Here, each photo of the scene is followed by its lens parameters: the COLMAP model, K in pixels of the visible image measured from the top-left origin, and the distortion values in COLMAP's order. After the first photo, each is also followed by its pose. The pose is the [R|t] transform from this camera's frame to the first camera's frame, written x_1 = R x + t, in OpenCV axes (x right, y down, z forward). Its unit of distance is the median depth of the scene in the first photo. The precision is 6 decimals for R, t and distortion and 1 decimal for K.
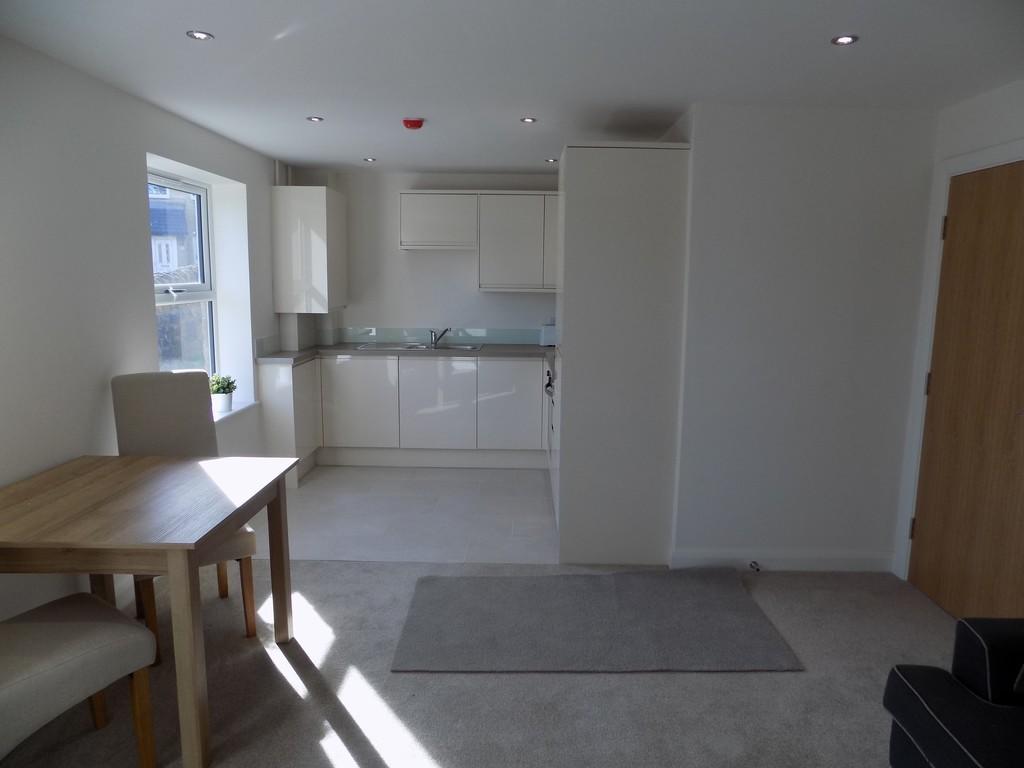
lens RADIAL K [[692.0, 0, 510.3], [0, 692.0, 370.3], [0, 0, 1]] dist [-0.002696, 0.000002]
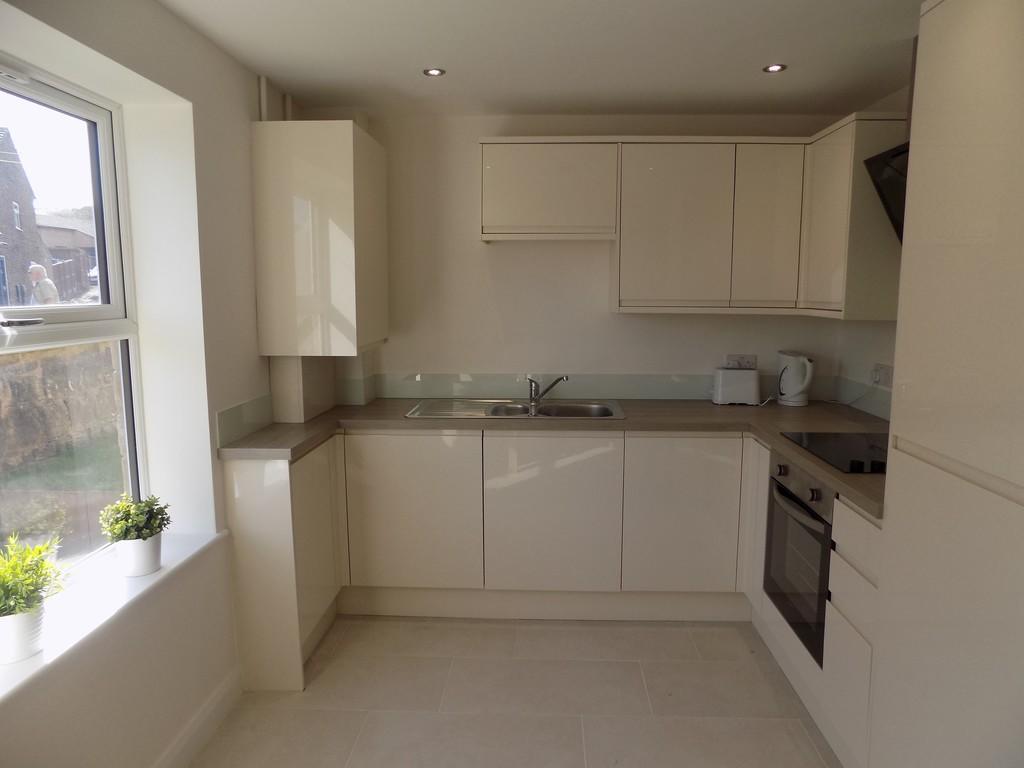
lens RADIAL K [[674.1, 0, 525.9], [0, 674.1, 381.7], [0, 0, 1]] dist [-0.039767, 0.000886]
pose [[0.999946, -0.007891, -0.006775, -0.121386], [0.007867, 0.999962, -0.003666, -0.056520], [0.006804, 0.003612, 0.999970, 0.450916]]
